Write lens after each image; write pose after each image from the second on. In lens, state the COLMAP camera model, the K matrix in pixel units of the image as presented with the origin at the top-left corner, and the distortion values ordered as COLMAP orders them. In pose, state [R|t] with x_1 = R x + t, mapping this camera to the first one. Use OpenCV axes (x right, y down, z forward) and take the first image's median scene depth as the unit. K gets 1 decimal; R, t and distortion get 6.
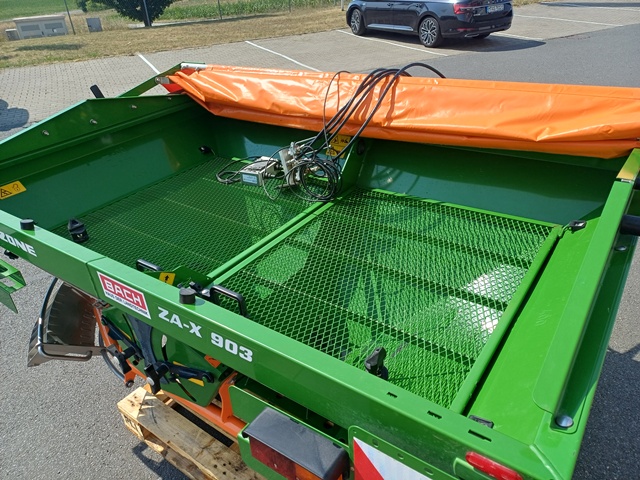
lens RADIAL K [[463.2, 0, 320.0], [0, 463.2, 240.0], [0, 0, 1]] dist [0.003406, -0.000997]
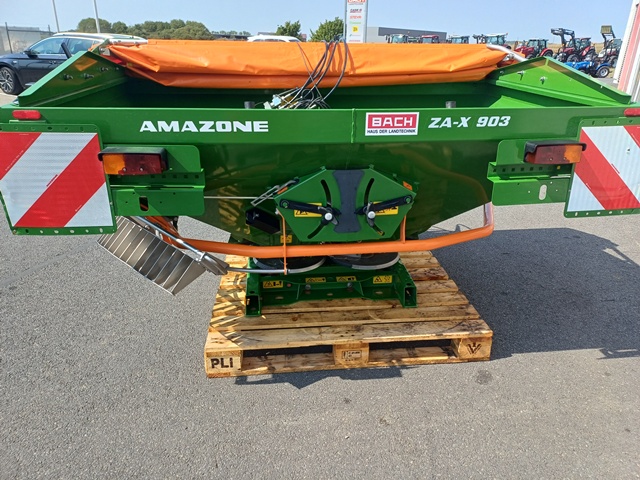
lens RADIAL K [[463.2, 0, 320.0], [0, 463.2, 240.0], [0, 0, 1]] dist [0.003406, -0.000997]
pose [[0.739280, -0.187015, 0.646908, -0.887815], [0.279359, 0.959271, -0.041932, 0.258270], [-0.612718, 0.211719, 0.761414, 0.078004]]
